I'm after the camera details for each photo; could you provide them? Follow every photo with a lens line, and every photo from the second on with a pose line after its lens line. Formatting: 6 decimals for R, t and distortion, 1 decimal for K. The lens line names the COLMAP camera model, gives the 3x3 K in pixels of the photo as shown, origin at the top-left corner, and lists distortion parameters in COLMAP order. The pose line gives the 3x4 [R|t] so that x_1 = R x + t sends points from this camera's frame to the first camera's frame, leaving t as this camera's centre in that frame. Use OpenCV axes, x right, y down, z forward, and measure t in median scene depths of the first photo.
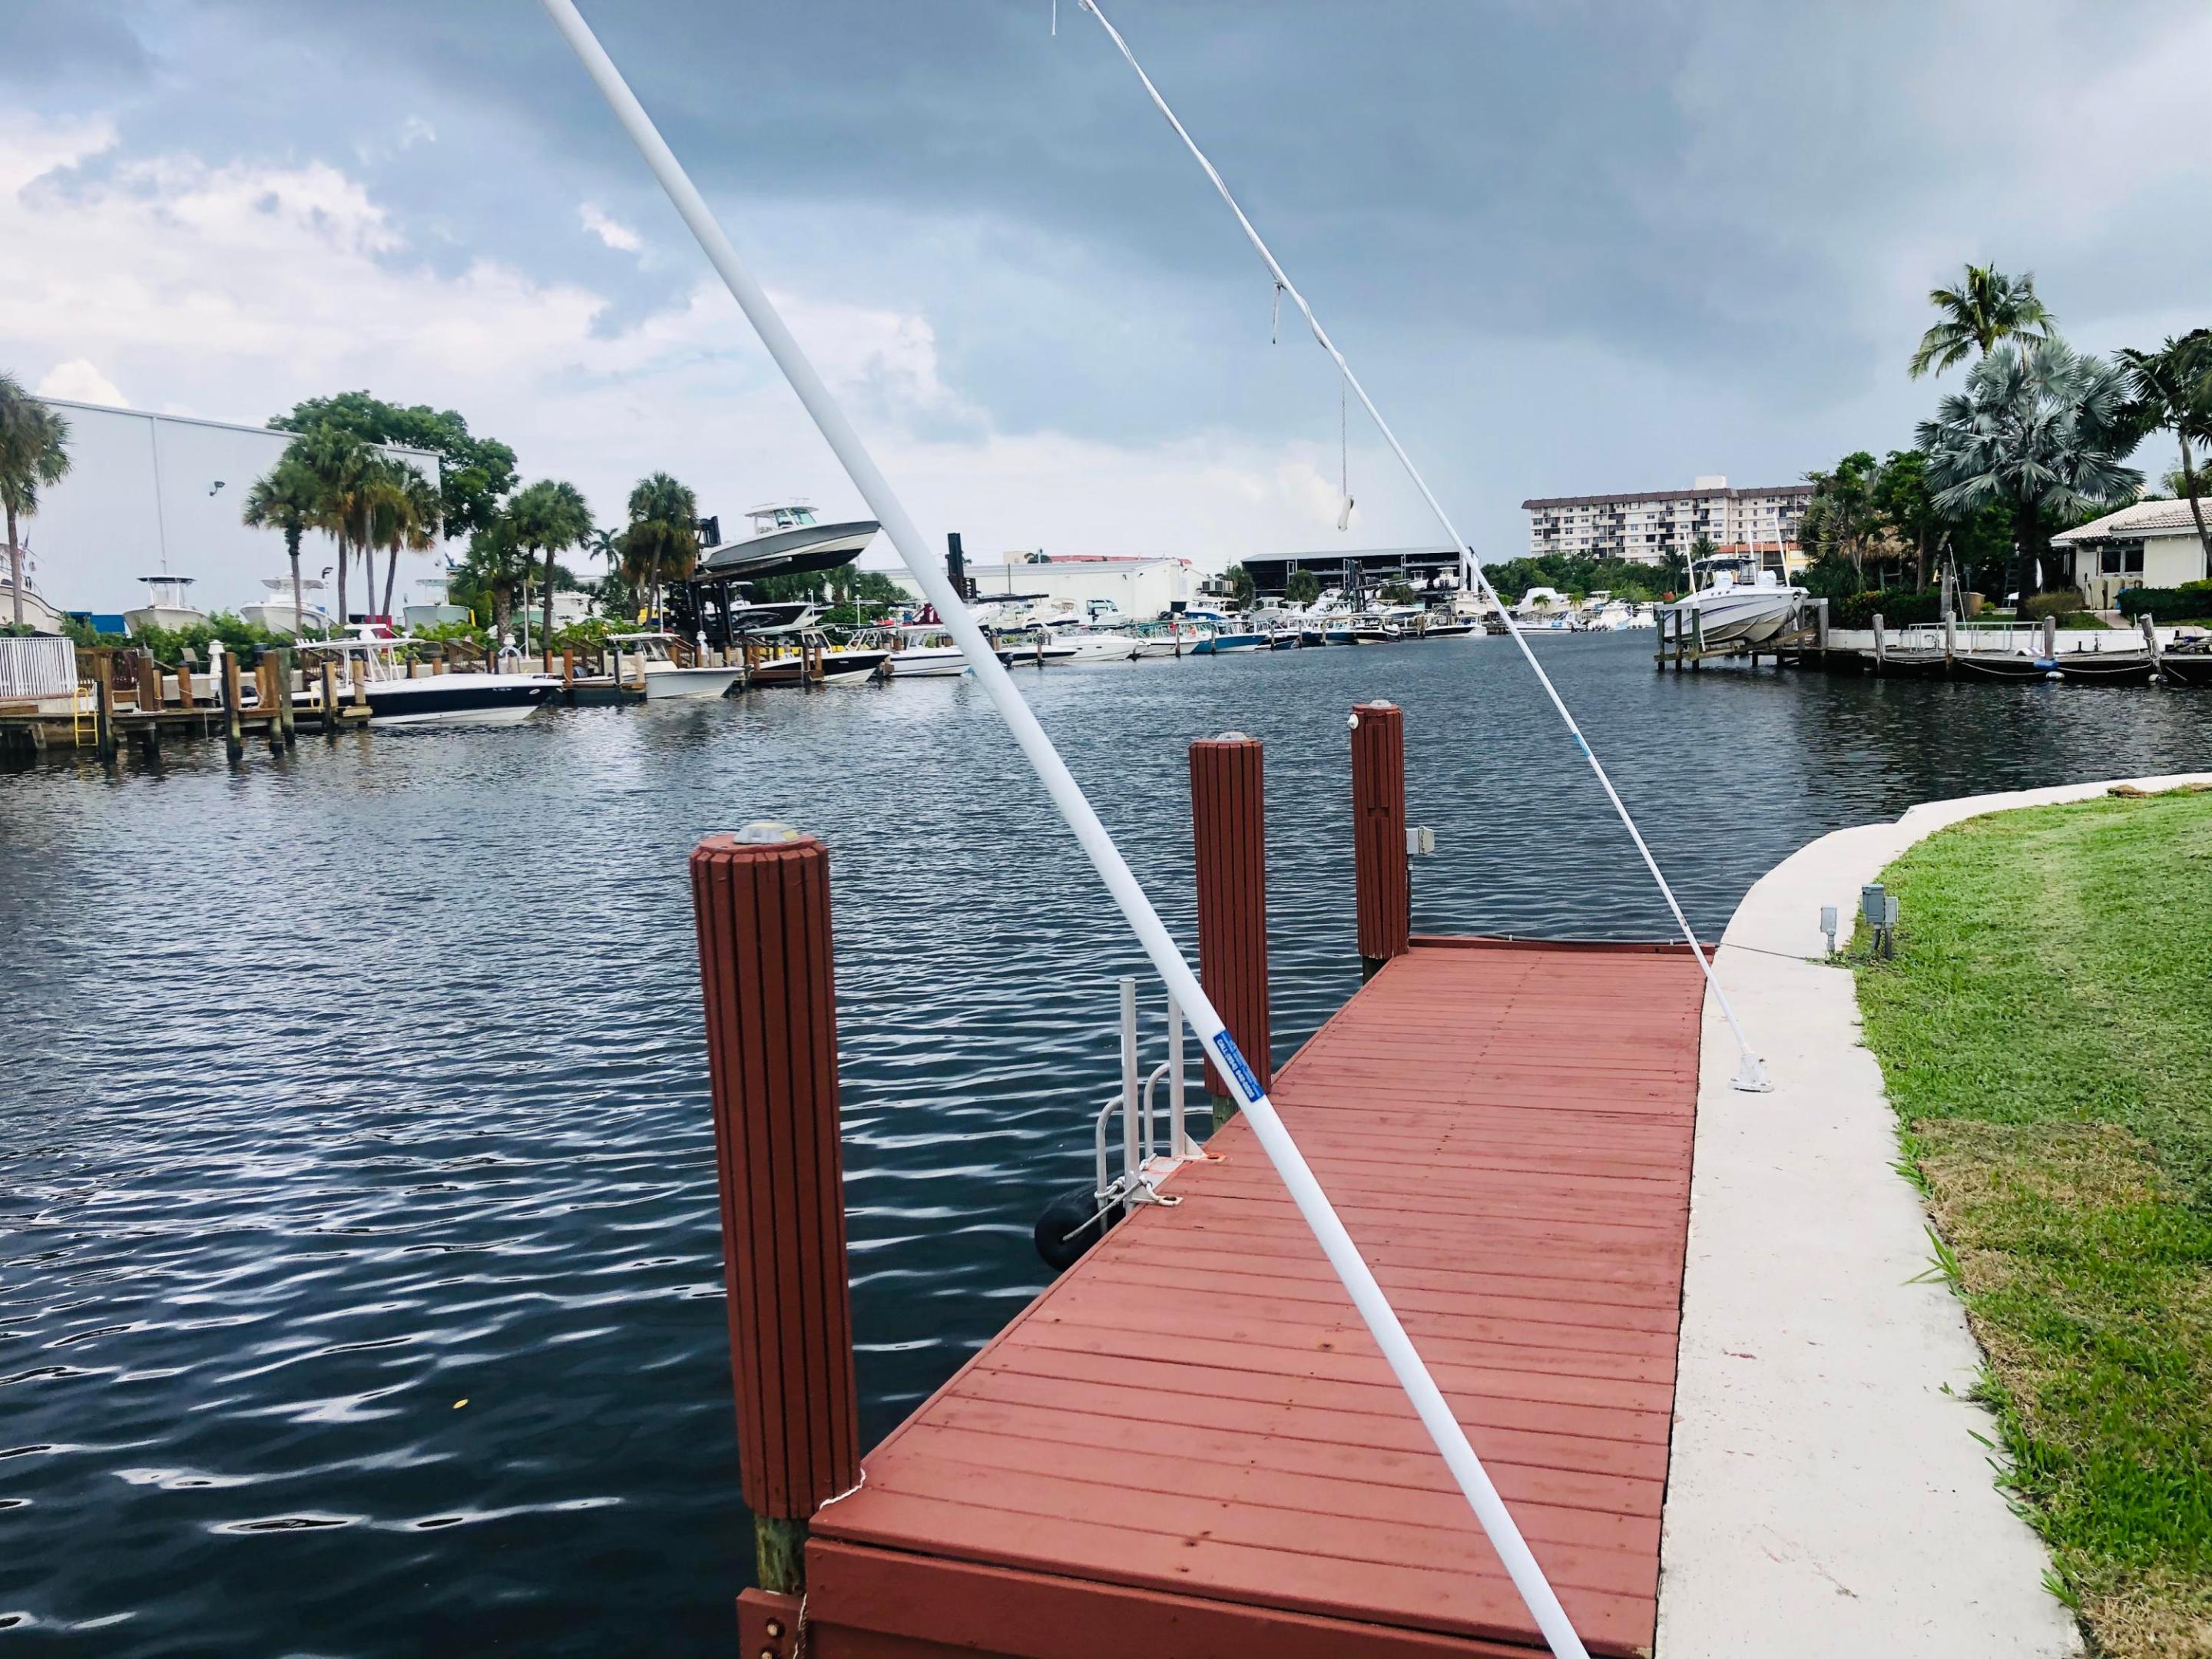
lens RADIAL K [[1781.5, 0, 1130.7], [0, 1781.5, 829.2], [0, 0, 1]] dist [0.065515, -0.066206]
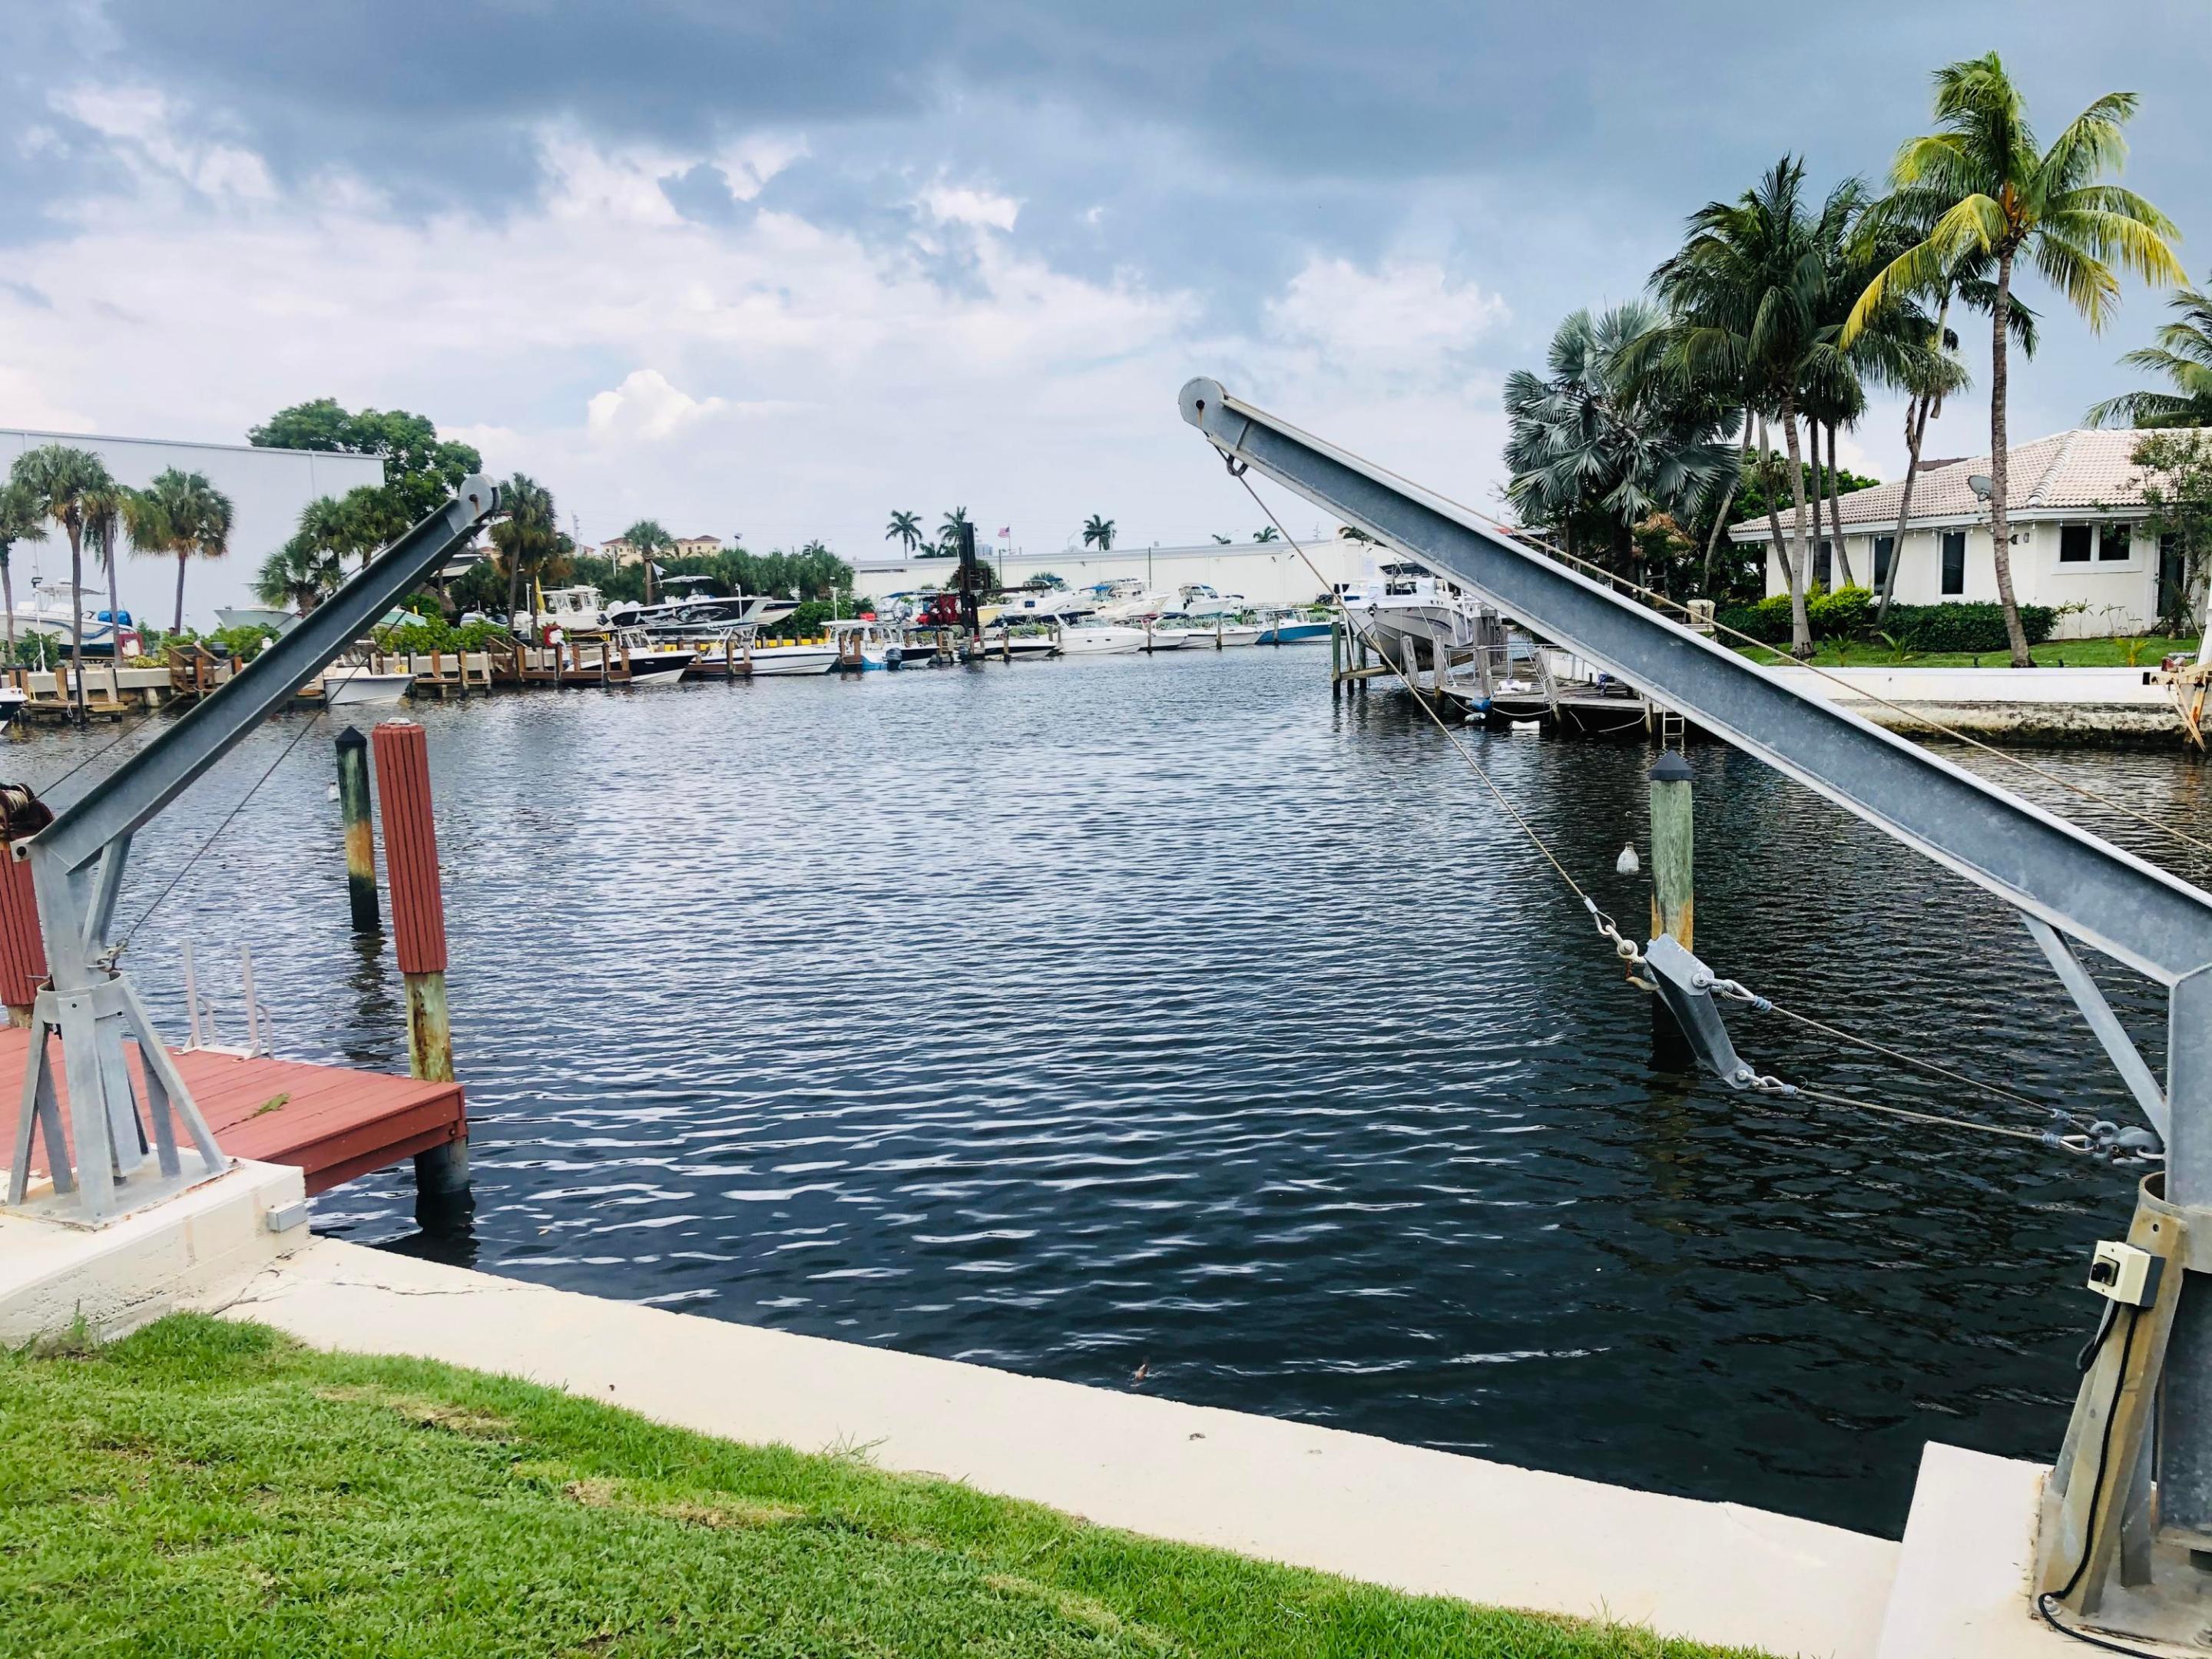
lens RADIAL K [[1780.2, 0, 1119.4], [0, 1780.2, 868.7], [0, 0, 1]] dist [0.019877, -0.006041]
pose [[0.967375, 0.038059, -0.250476, 0.336153], [-0.028576, 0.998734, 0.041390, -0.027205], [0.251734, -0.032882, 0.967238, 0.100601]]
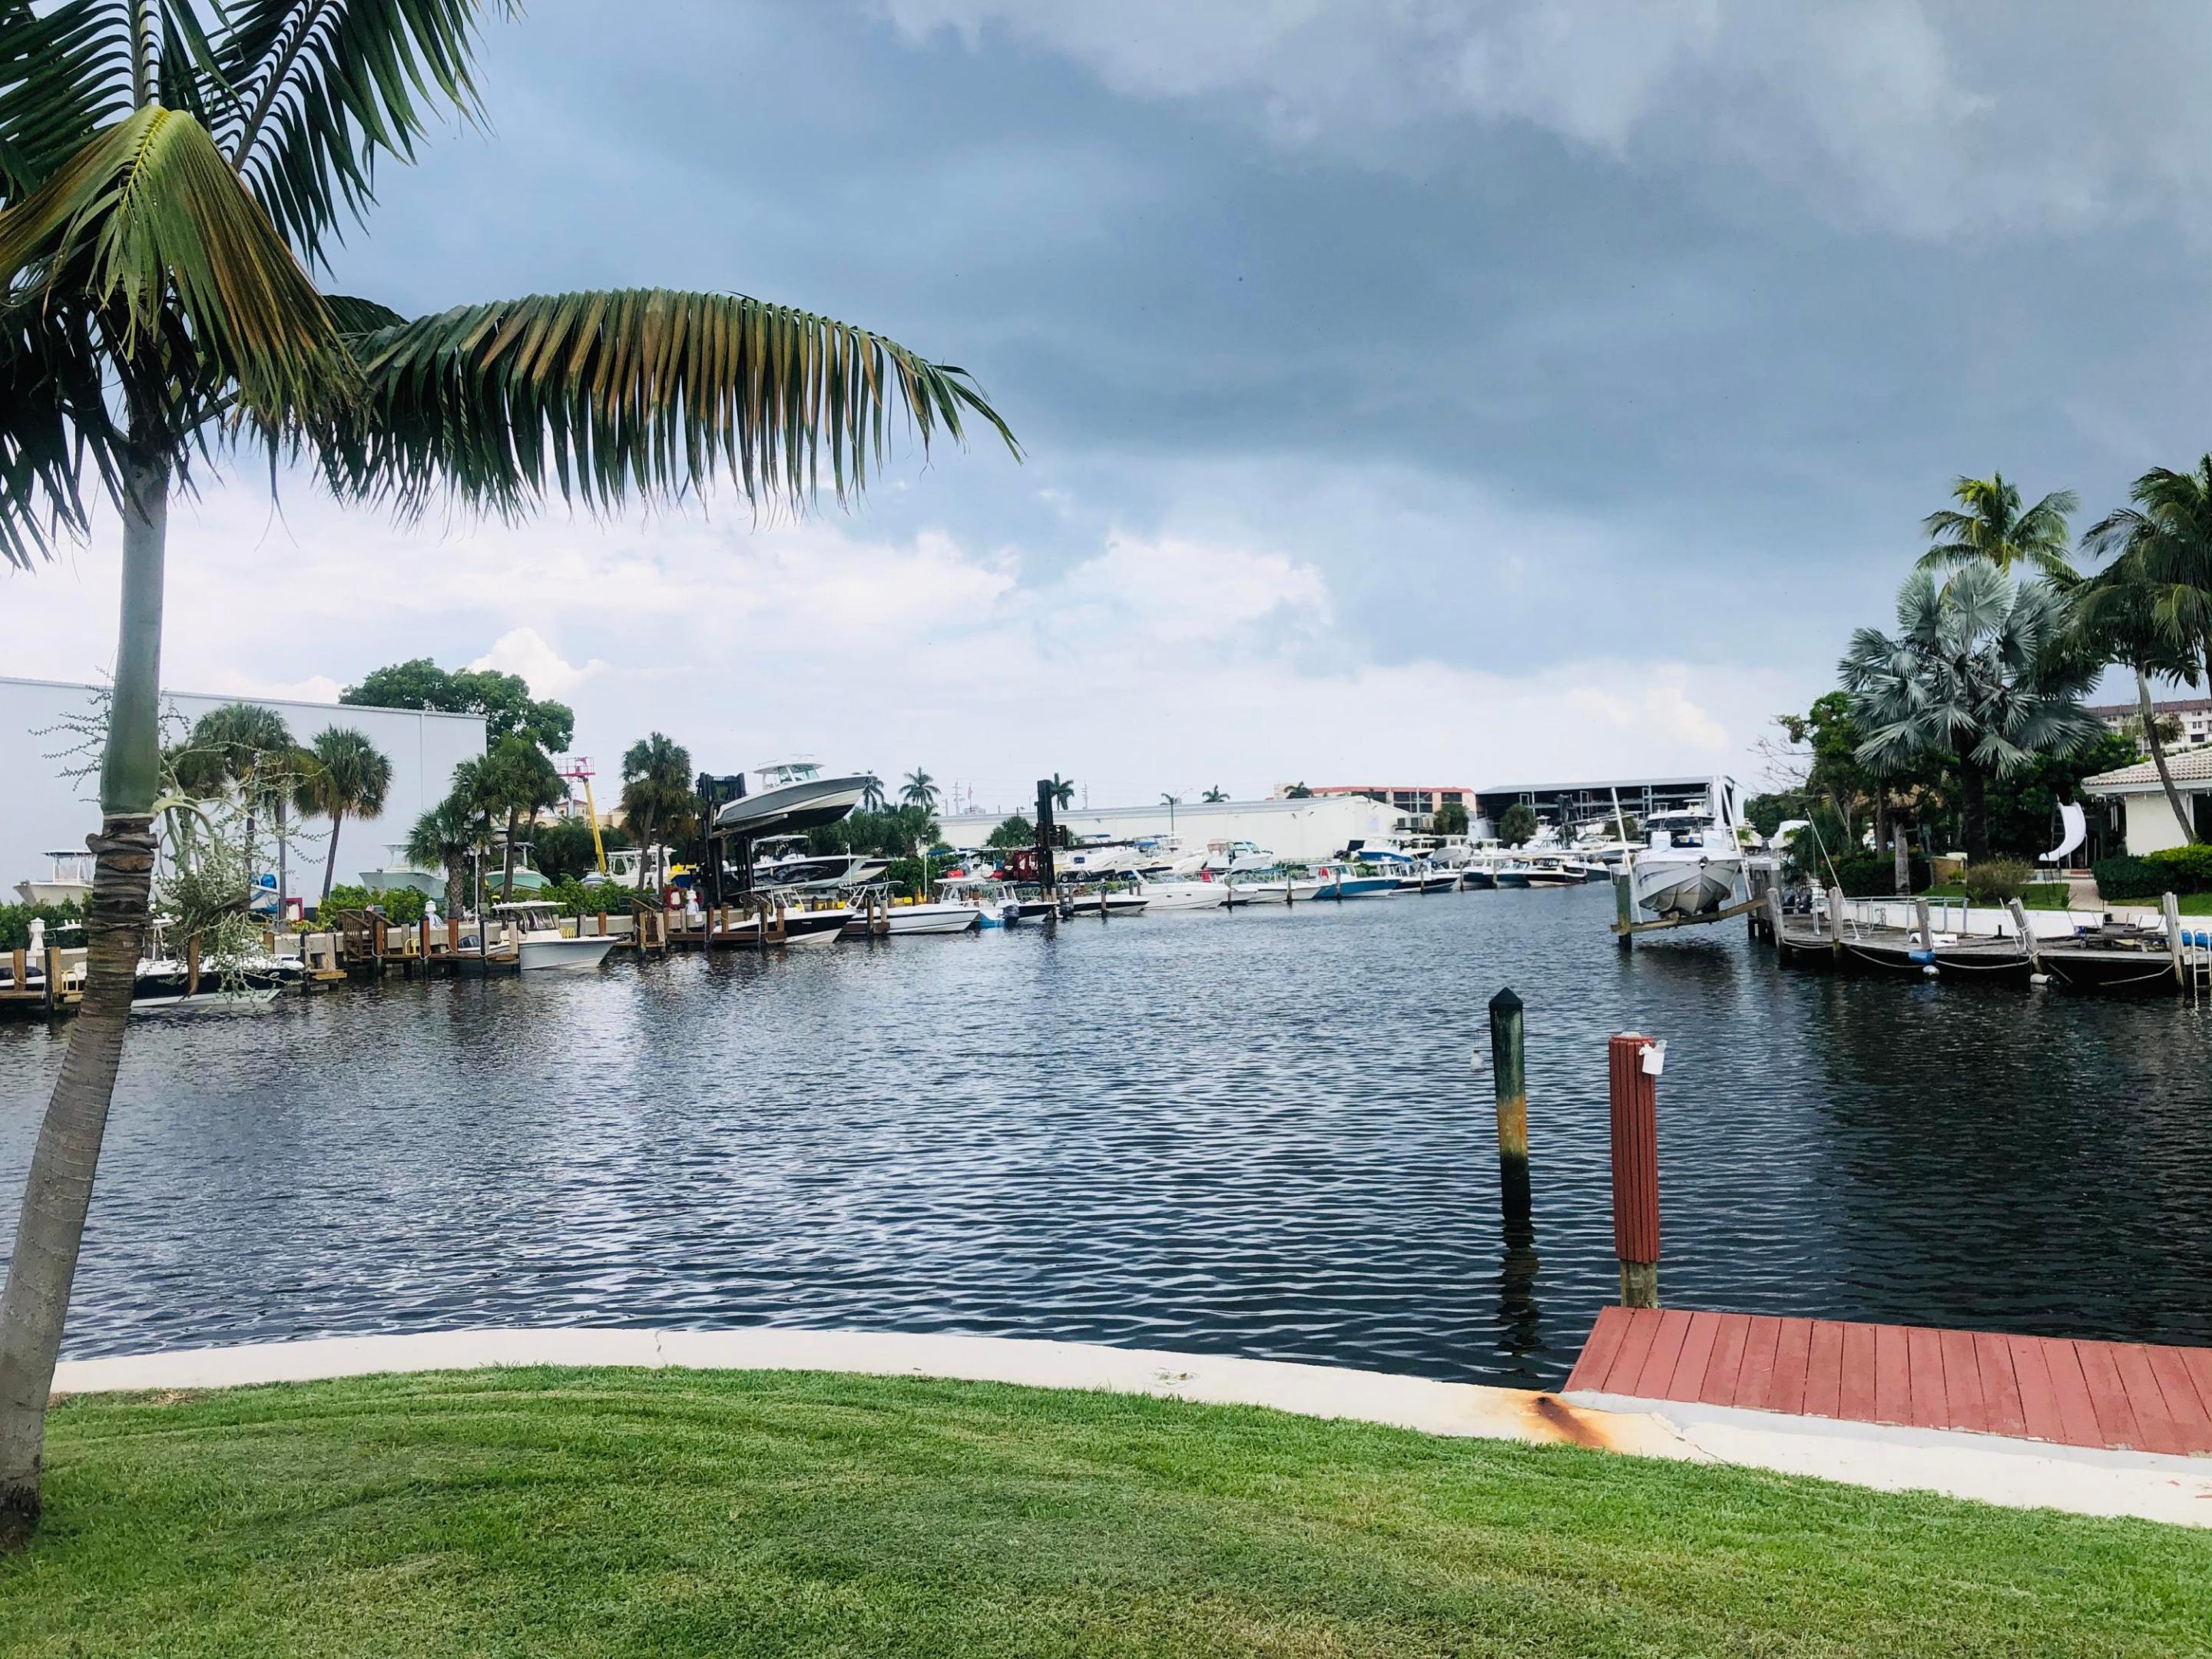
lens RADIAL K [[1781.5, 0, 1130.7], [0, 1781.5, 829.2], [0, 0, 1]] dist [0.065515, -0.066206]
pose [[0.982171, -0.008771, -0.187782, 0.188298], [-0.015046, 0.992038, -0.125033, -0.025291], [0.187384, 0.125629, 0.974220, 0.085754]]
